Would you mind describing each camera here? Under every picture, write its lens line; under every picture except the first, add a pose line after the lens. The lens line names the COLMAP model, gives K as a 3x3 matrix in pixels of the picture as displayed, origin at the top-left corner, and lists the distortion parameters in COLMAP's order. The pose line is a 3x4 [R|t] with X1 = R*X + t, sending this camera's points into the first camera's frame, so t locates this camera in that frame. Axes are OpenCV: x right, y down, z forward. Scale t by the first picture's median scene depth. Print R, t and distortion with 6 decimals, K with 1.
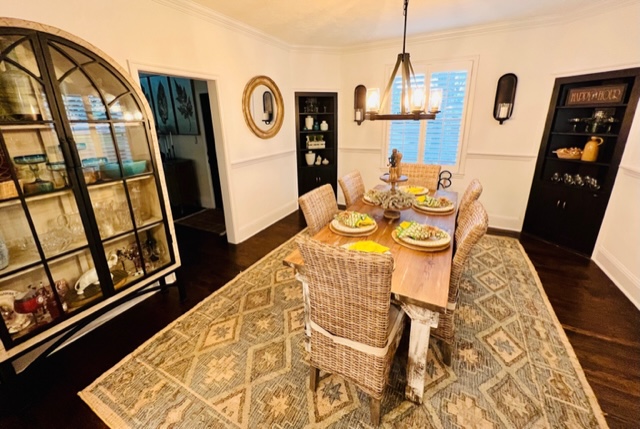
lens RADIAL K [[253.7, 0, 321.2], [0, 253.7, 191.0], [0, 0, 1]] dist [0.001075, 0.000113]
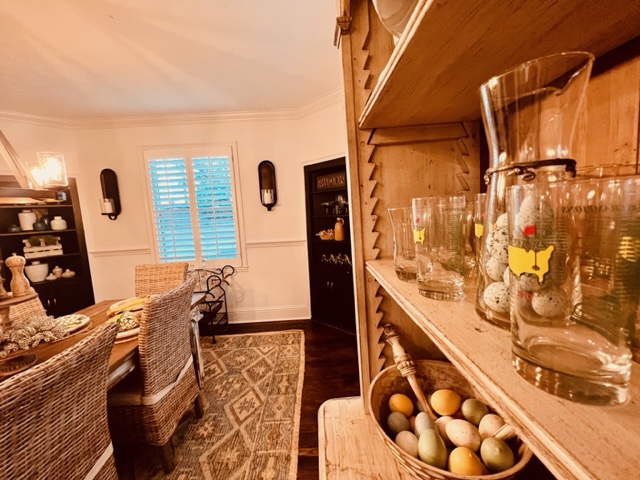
lens RADIAL K [[258.2, 0, 319.6], [0, 258.2, 240.2], [0, 0, 1]] dist [0.001893, -0.000092]
pose [[0.875262, -0.087751, 0.475621, 0.421718], [0.171017, 0.976025, -0.134640, 0.009156], [-0.452404, 0.199185, 0.869285, 0.096366]]
